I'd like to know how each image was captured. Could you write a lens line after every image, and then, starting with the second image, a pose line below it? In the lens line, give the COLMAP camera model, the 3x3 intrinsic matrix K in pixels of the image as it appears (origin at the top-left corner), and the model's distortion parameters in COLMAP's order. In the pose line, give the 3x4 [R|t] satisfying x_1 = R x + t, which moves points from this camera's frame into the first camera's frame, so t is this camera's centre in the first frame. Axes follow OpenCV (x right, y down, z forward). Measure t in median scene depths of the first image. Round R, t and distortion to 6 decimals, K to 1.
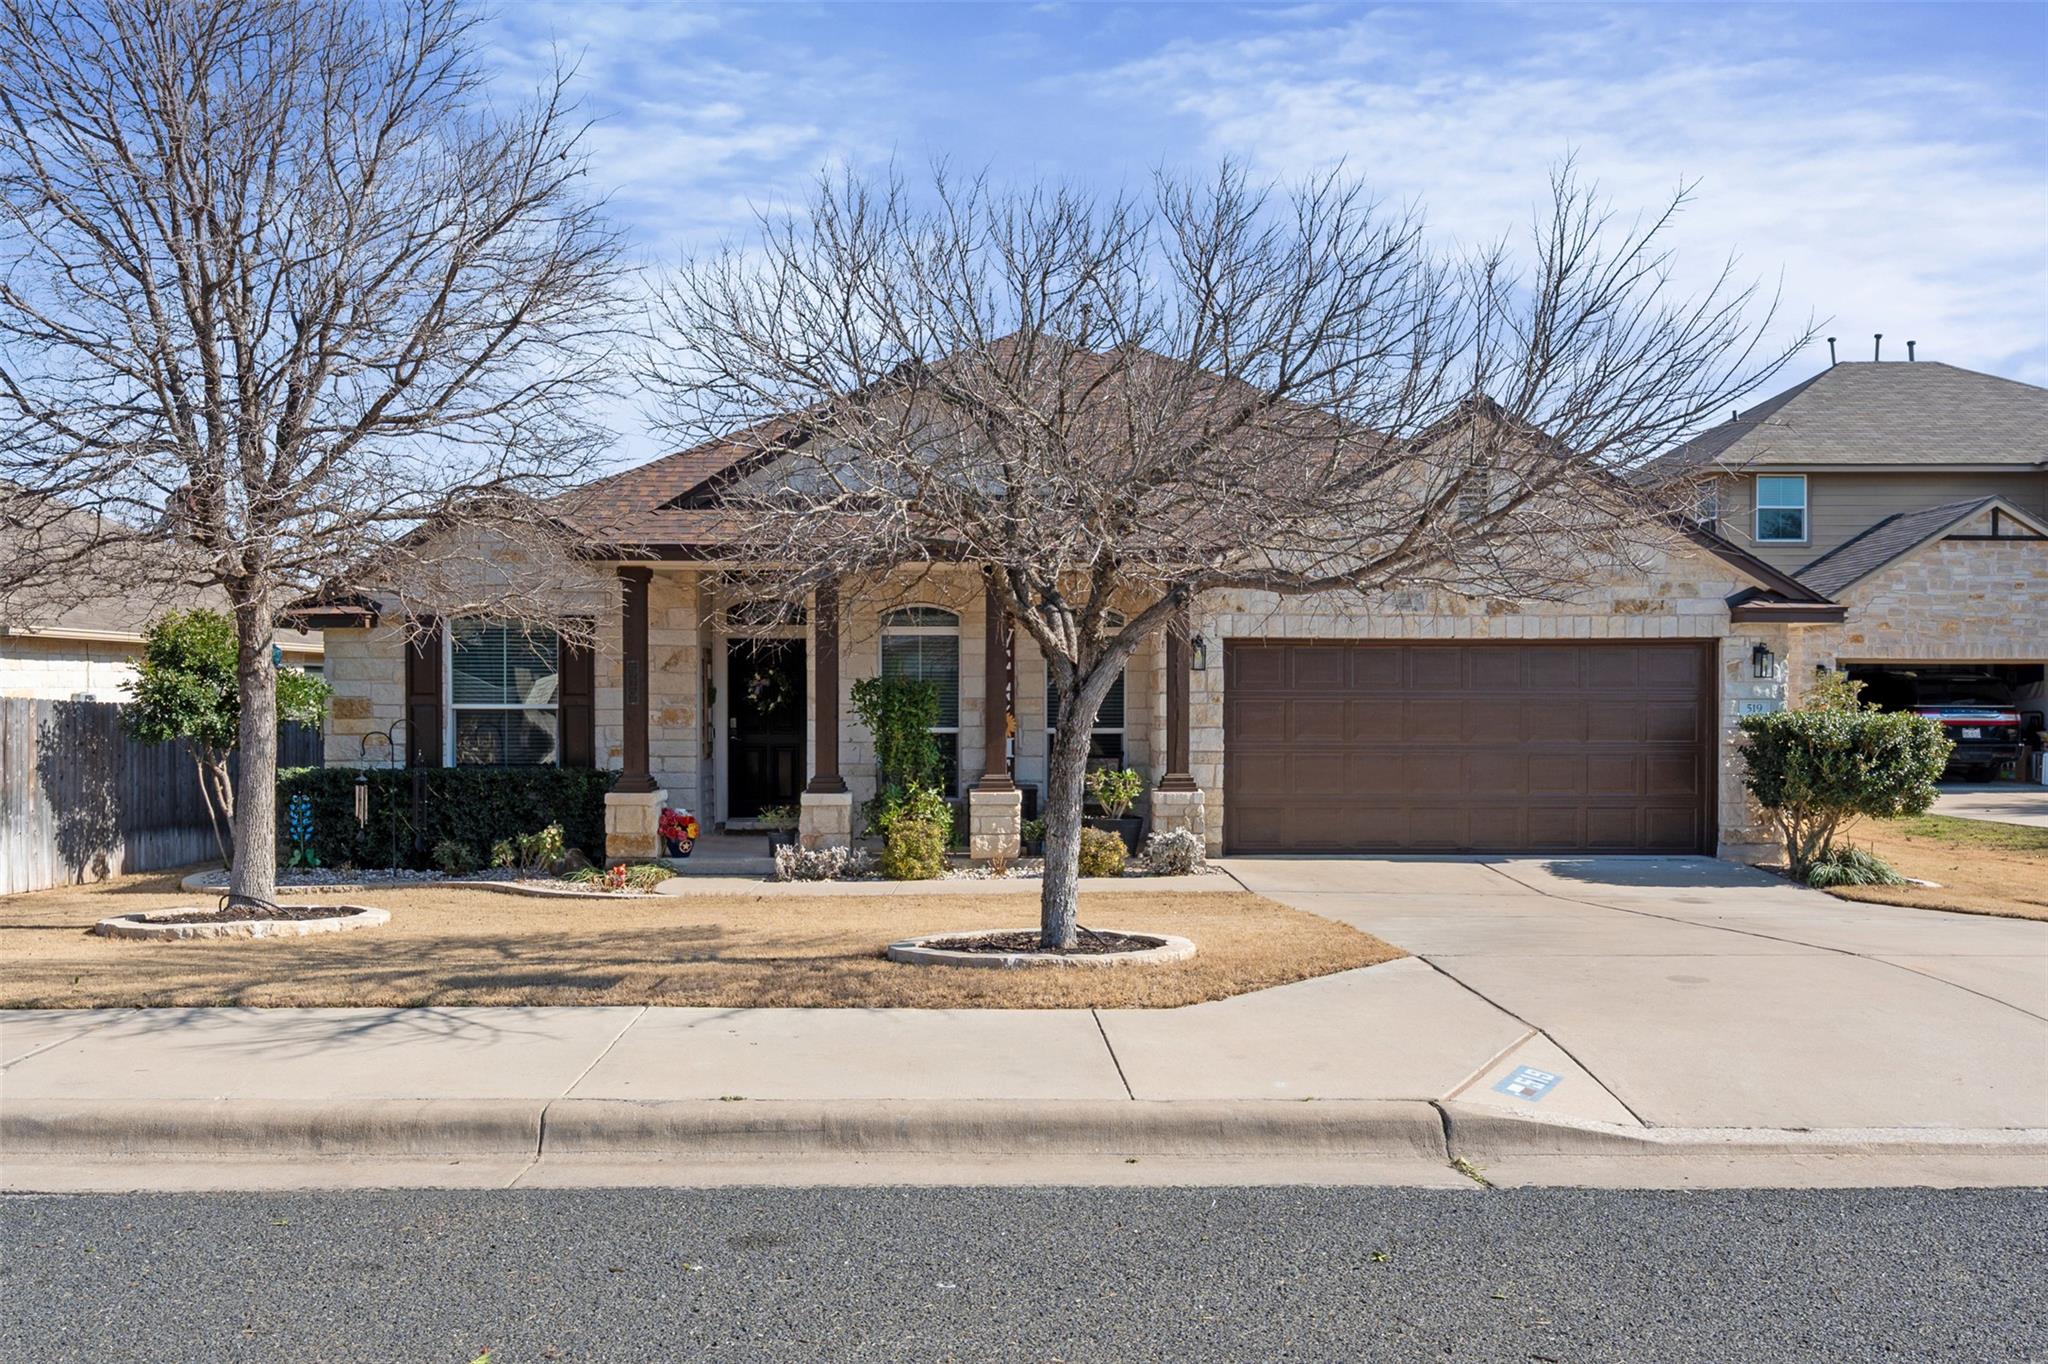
lens RADIAL K [[1562.3, 0, 1026.1], [0, 1562.3, 697.3], [0, 0, 1]] dist [0.010373, -0.001117]
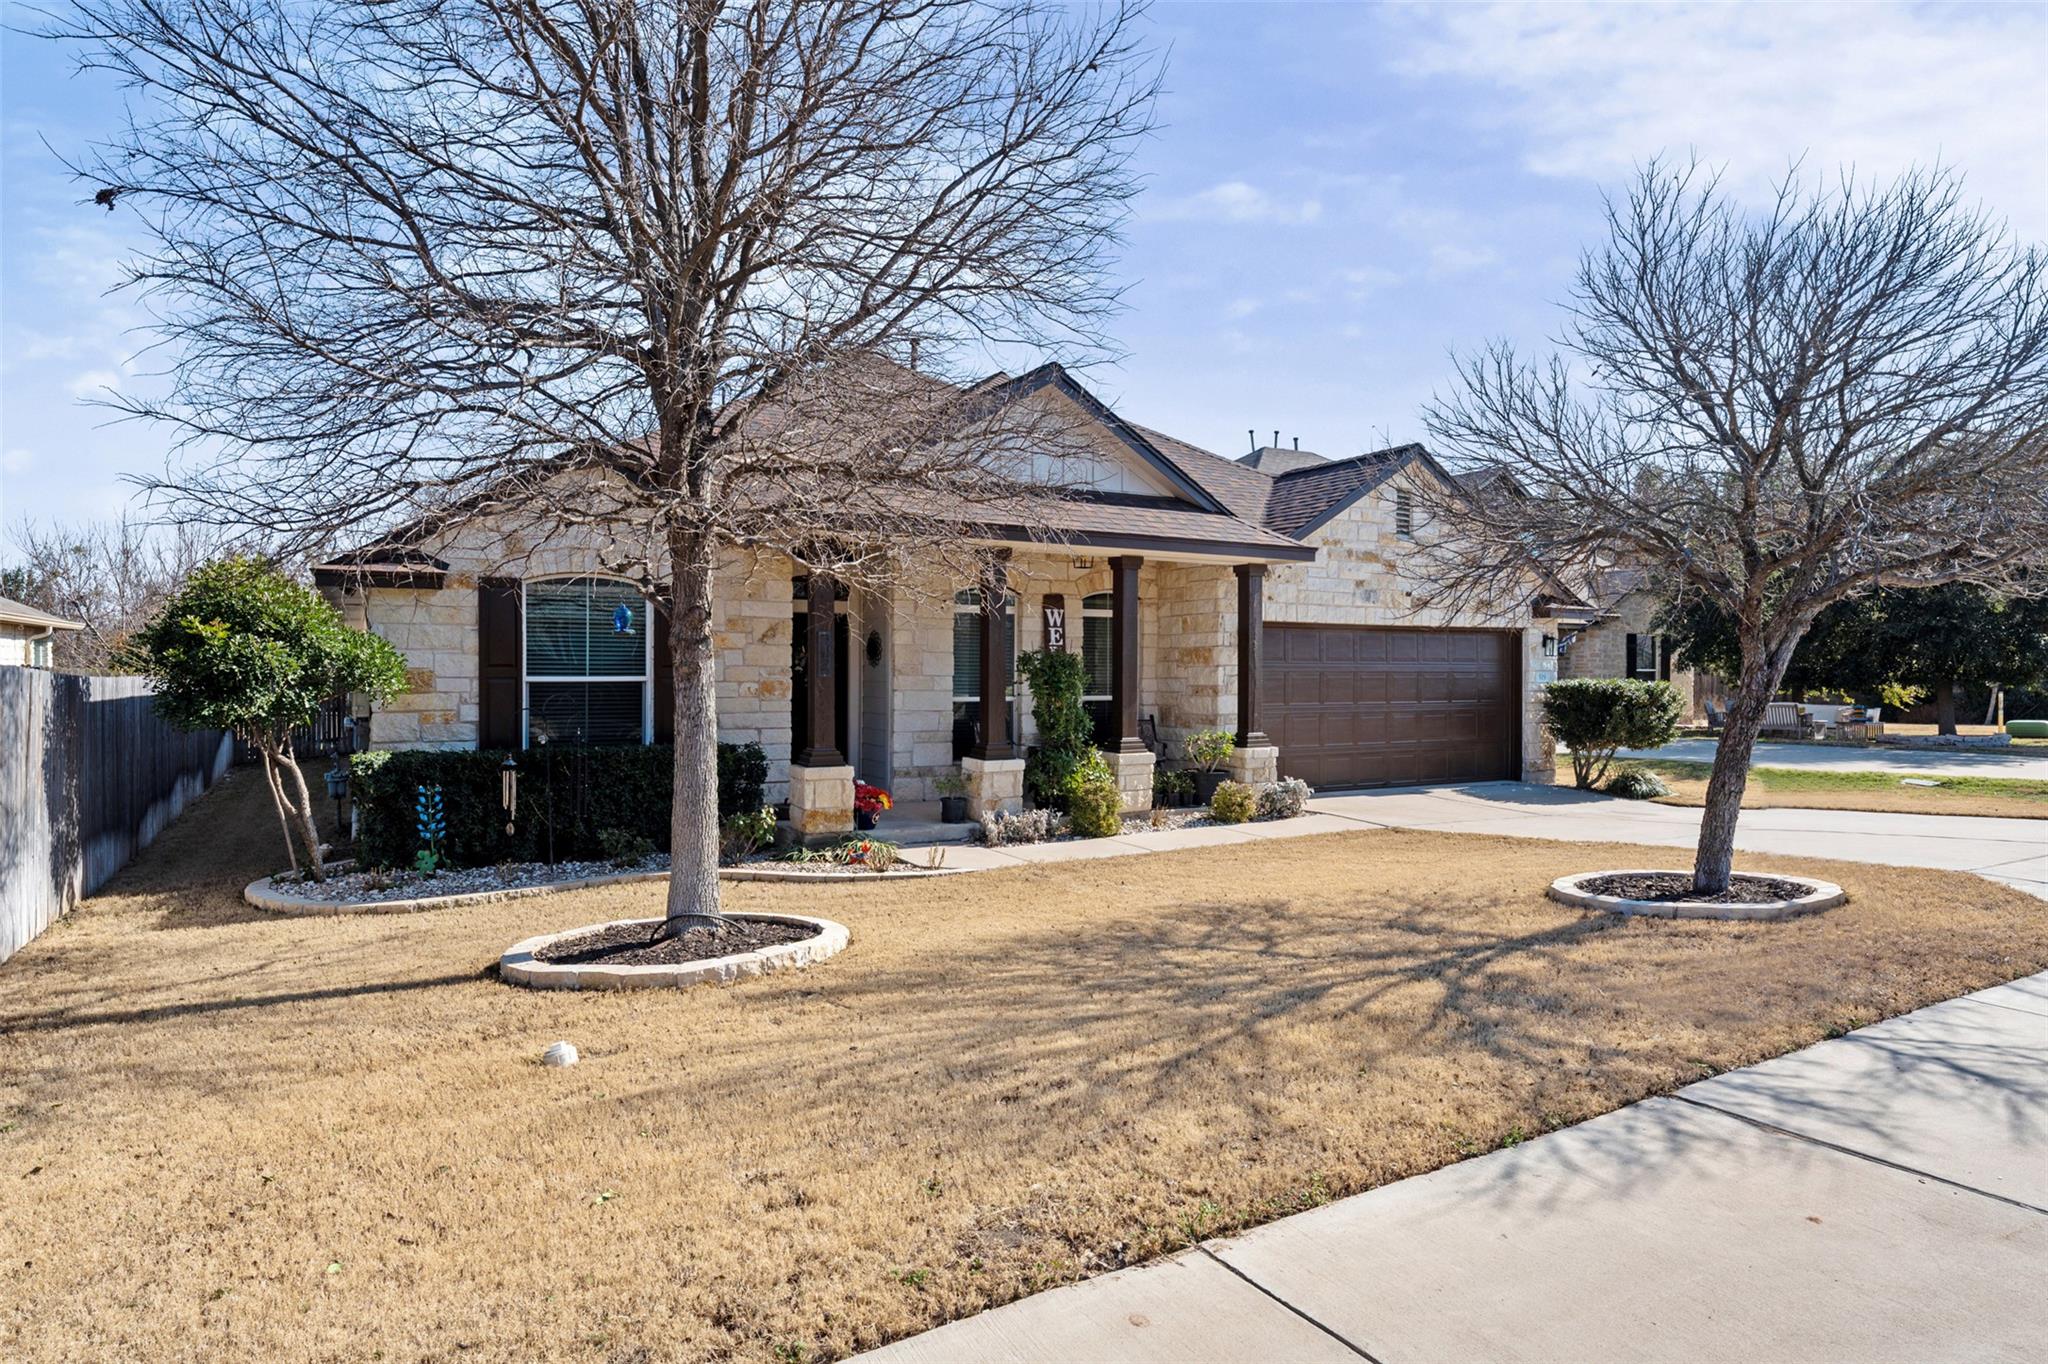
lens RADIAL K [[1194.5, 0, 1027.5], [0, 1194.5, 663.4], [0, 0, 1]] dist [-0.005038, 0.001569]
pose [[0.866101, 0.002335, 0.499863, -0.493283], [-0.001469, 0.999997, -0.002127, -0.002453], [-0.499866, 0.001108, 0.866102, 0.272447]]
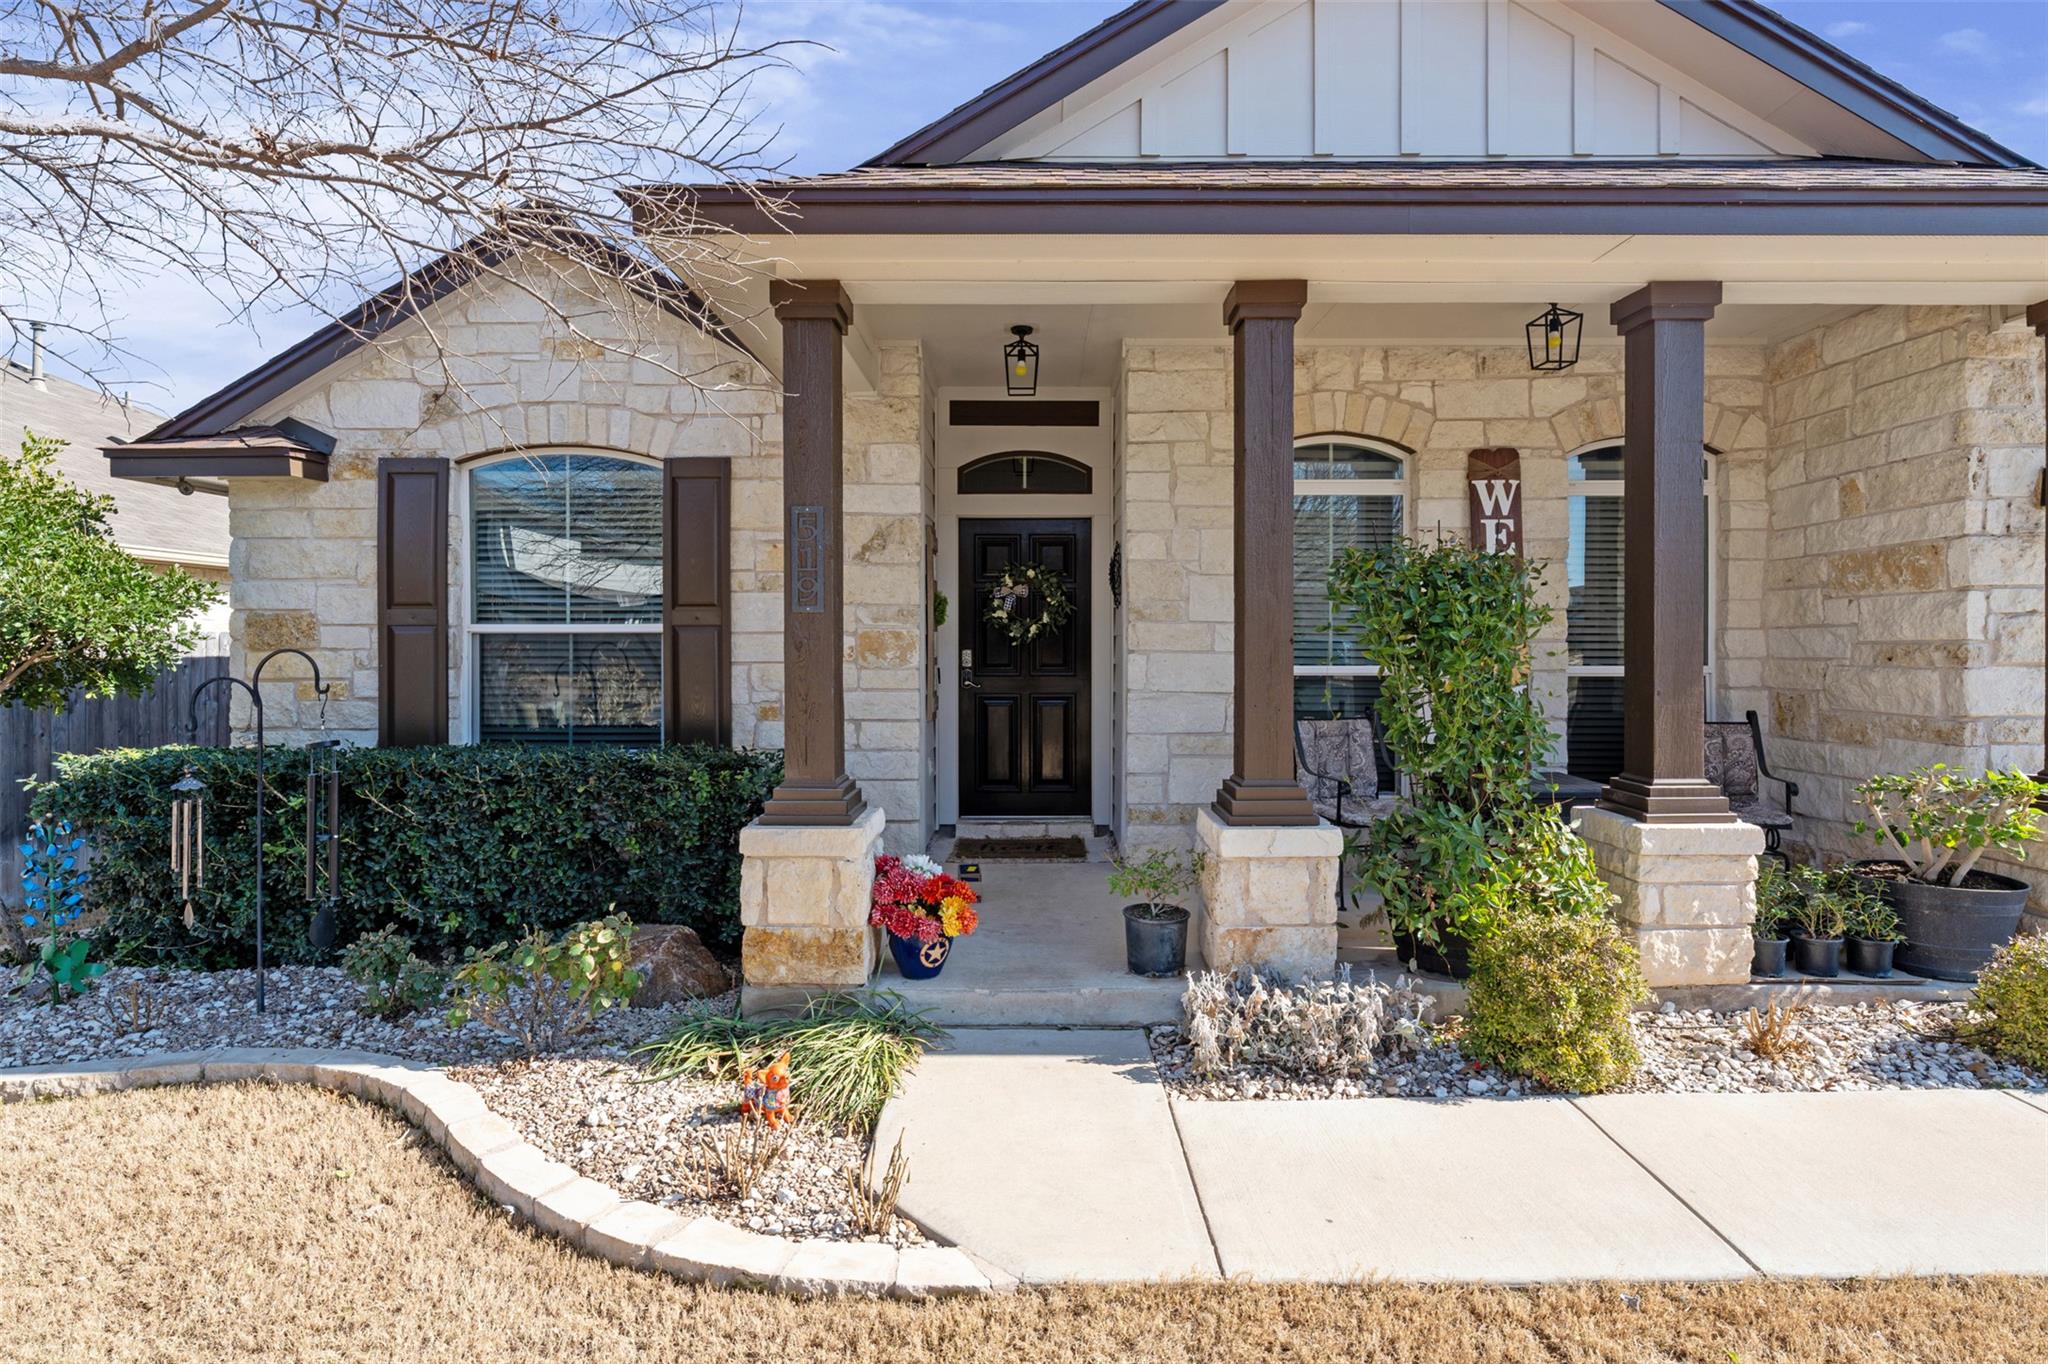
lens RADIAL K [[989.5, 0, 1044.6], [0, 989.5, 642.4], [0, 0, 1]] dist [0.000545, -0.000207]
pose [[0.999988, -0.001868, 0.004590, -0.180816], [0.001880, 0.999995, -0.002661, 0.012882], [-0.004585, 0.002670, 0.999986, 0.701952]]
